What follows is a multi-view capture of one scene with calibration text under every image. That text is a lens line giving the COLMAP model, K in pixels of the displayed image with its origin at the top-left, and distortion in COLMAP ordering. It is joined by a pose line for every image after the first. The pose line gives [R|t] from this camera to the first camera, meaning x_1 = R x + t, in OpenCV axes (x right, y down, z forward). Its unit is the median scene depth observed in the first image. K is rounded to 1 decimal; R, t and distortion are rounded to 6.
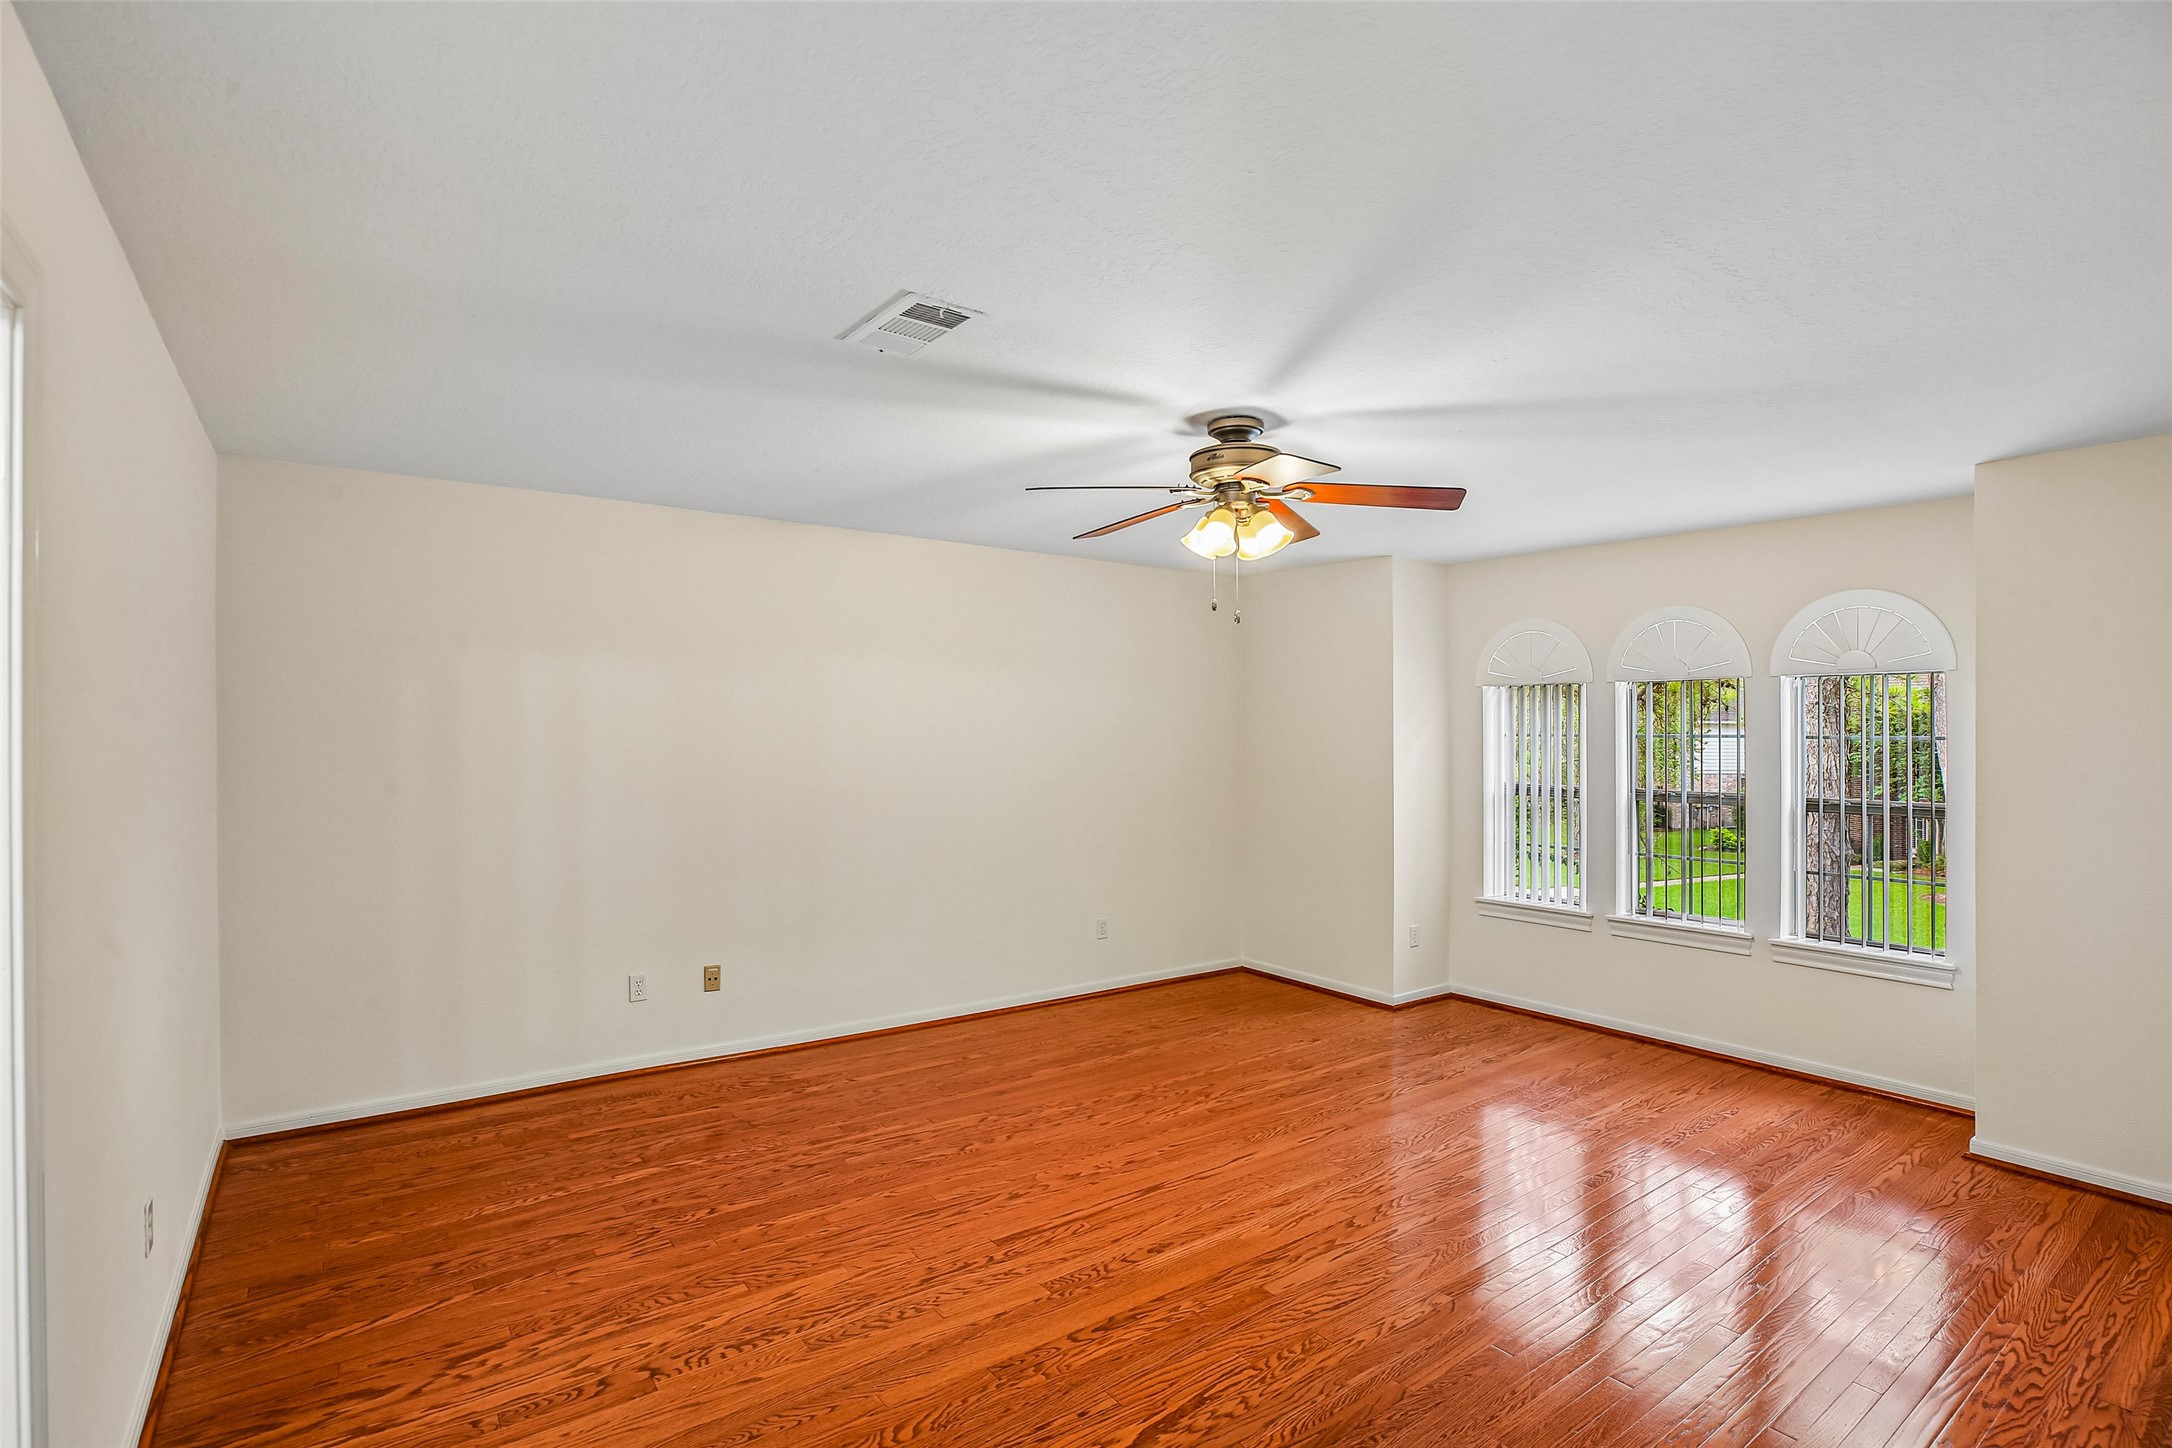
lens RADIAL K [[1033.5, 0, 1054.9], [0, 1033.5, 716.1], [0, 0, 1]] dist [-0.026102, 0.000689]
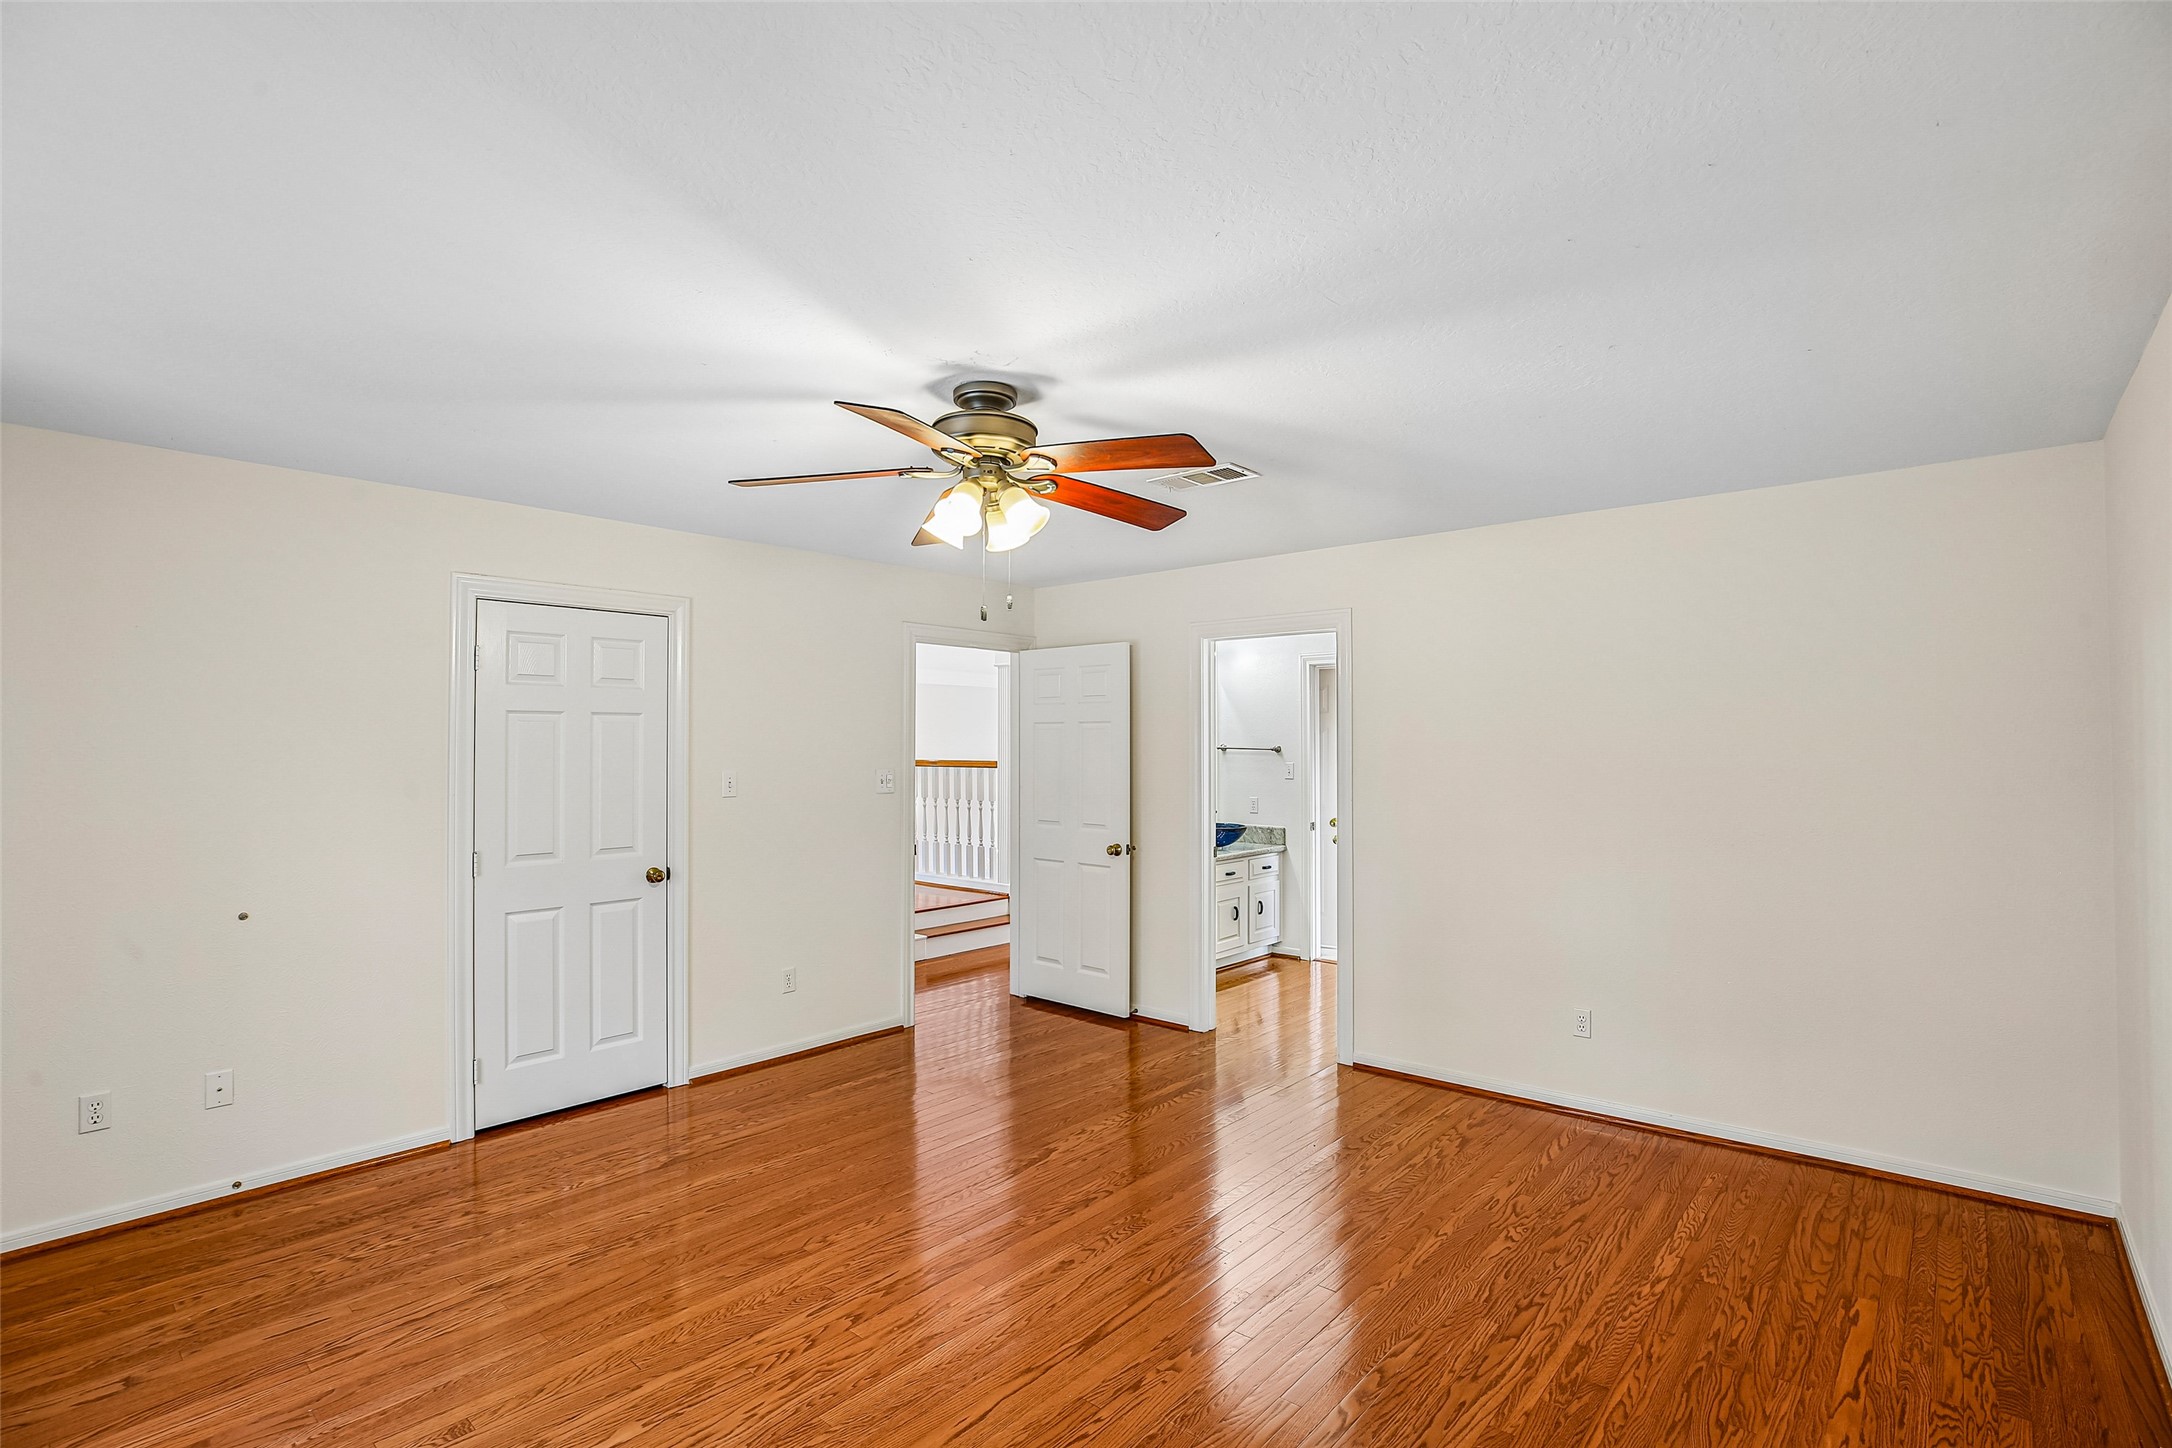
lens RADIAL K [[1023.0, 0, 1091.8], [0, 1023.0, 746.1], [0, 0, 1]] dist [-0.018980, 0.001618]
pose [[-0.969520, -0.002472, -0.245000, 0.290354], [0.001231, 0.999887, -0.014961, 0.019451], [0.245009, -0.014806, -0.969408, 1.790880]]
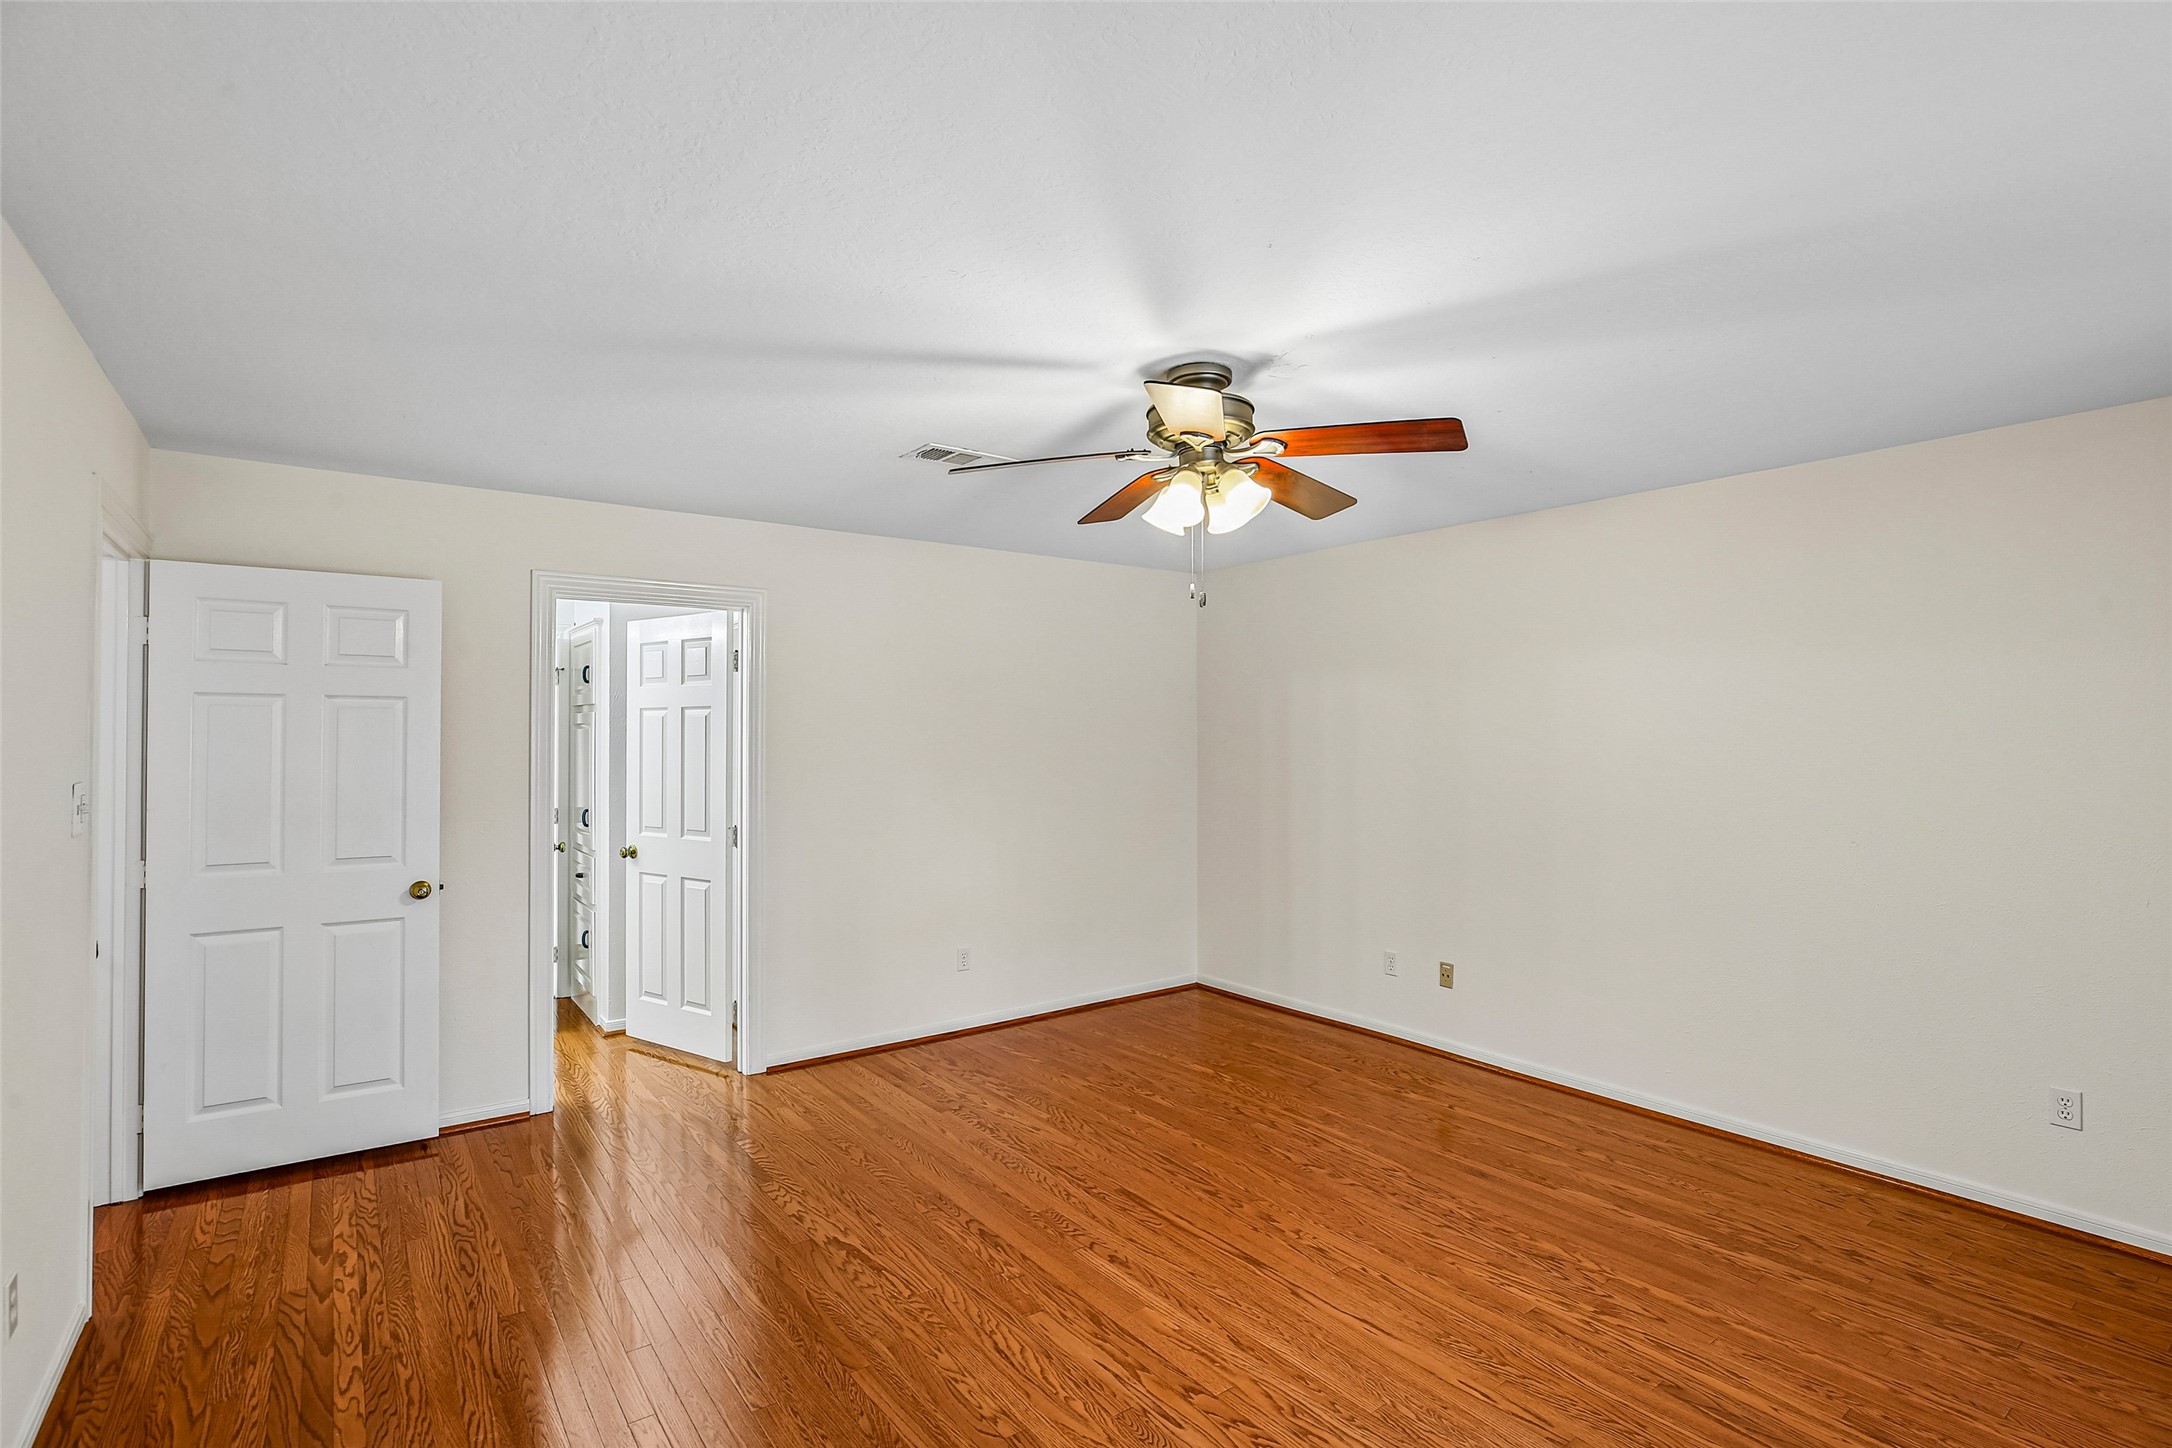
lens RADIAL K [[1023.0, 0, 1091.8], [0, 1023.0, 746.1], [0, 0, 1]] dist [-0.018980, 0.001618]
pose [[0.023983, 0.002993, -0.999708, 0.979316], [0.016932, 0.999851, 0.003399, 0.013923], [0.999569, -0.017008, 0.023928, 0.864204]]
